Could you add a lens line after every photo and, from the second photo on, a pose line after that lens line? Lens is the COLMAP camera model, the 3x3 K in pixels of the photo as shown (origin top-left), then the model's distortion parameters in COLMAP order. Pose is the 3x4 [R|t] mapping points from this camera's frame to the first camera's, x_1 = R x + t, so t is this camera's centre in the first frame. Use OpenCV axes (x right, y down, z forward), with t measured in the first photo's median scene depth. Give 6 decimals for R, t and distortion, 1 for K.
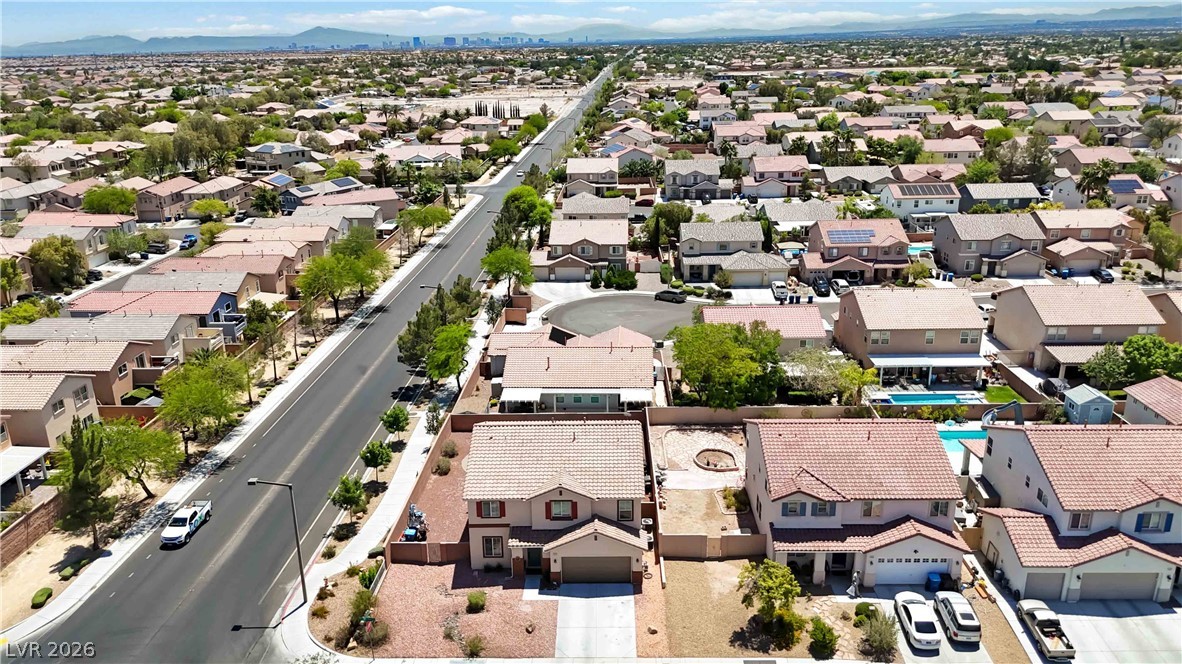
lens RADIAL K [[875.3, 0, 592.8], [0, 875.3, 333.2], [0, 0, 1]] dist [0.066980, -0.067364]
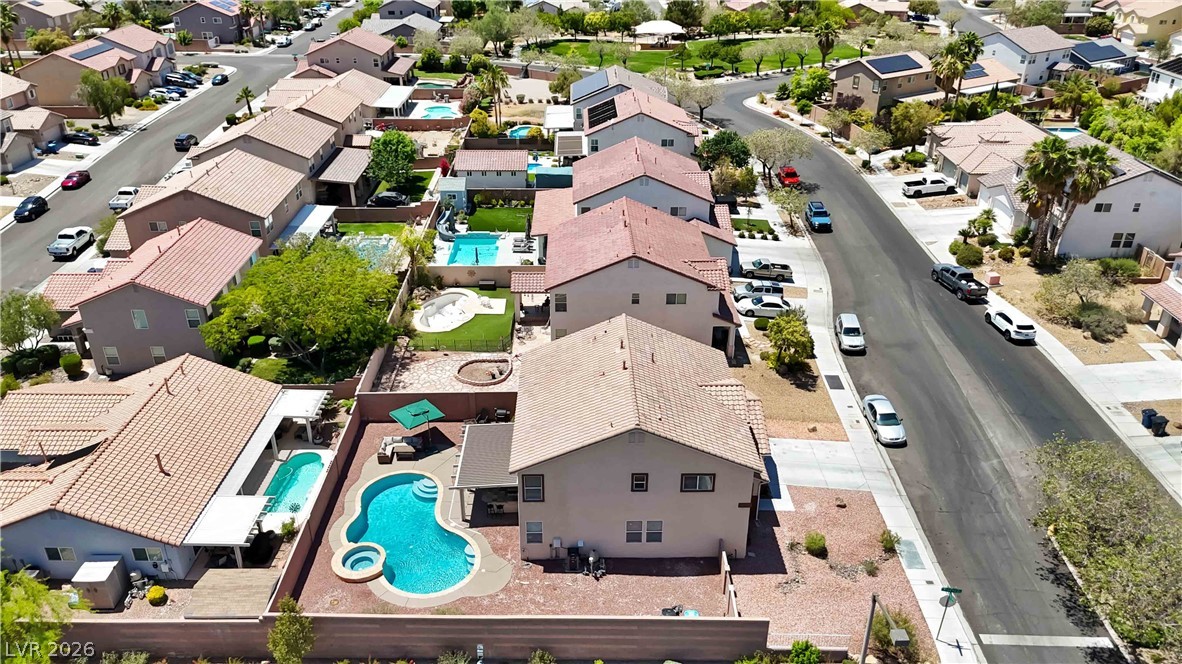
lens RADIAL K [[875.3, 0, 588.7], [0, 875.3, 329.4], [0, 0, 1]] dist [0.066980, -0.067364]
pose [[-0.031406, -0.439621, 0.897634, -0.553858], [0.315805, 0.847706, 0.426218, -0.197898], [-0.948304, 0.296863, 0.112212, 0.757604]]
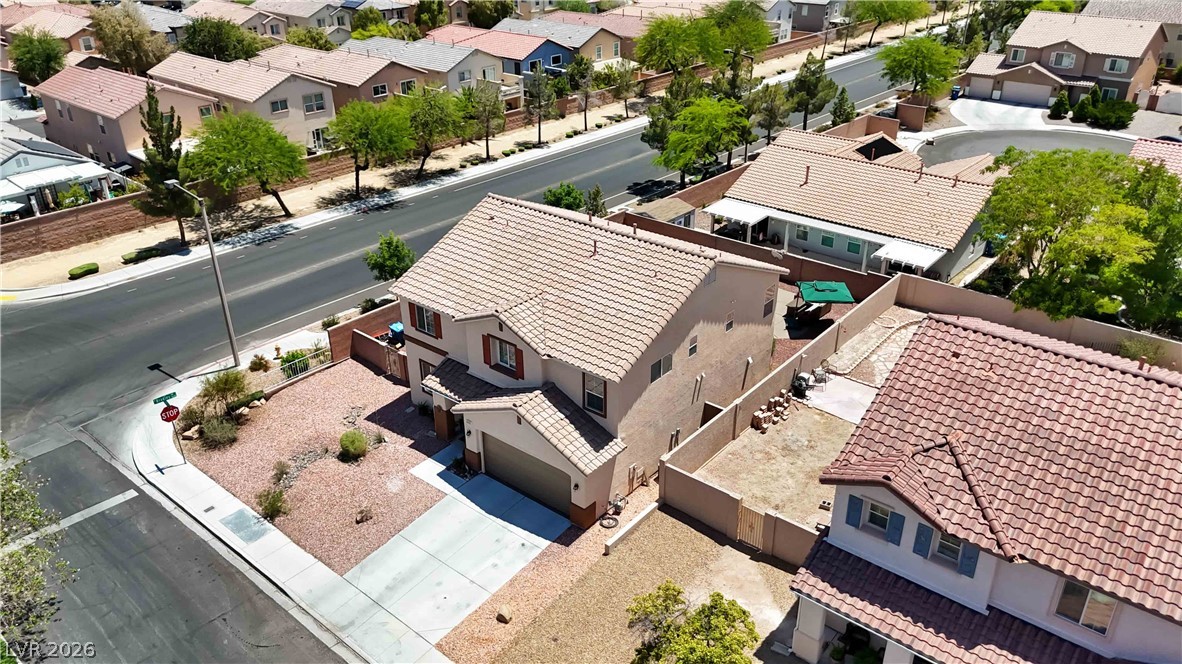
lens RADIAL K [[875.3, 0, 589.1], [0, 875.3, 341.3], [0, 0, 1]] dist [0.066980, -0.067364]
pose [[0.780780, 0.299526, -0.548330, 0.237295], [-0.202180, 0.951504, 0.231871, 0.036222], [0.591190, -0.070179, 0.803474, 0.429113]]
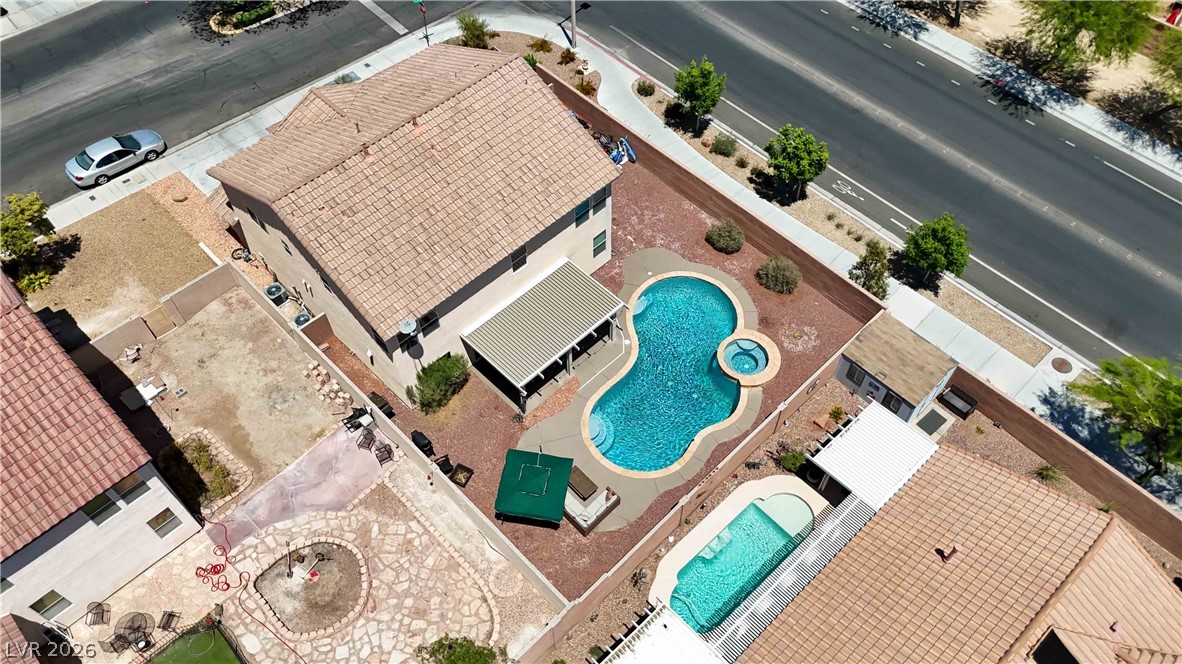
lens RADIAL K [[875.3, 0, 586.3], [0, 875.3, 328.3], [0, 0, 1]] dist [0.066980, -0.067364]
pose [[-0.704145, 0.583949, -0.403959, 0.140002], [-0.206480, 0.375932, 0.903350, -0.291710], [0.679372, 0.719499, -0.144136, 1.002215]]
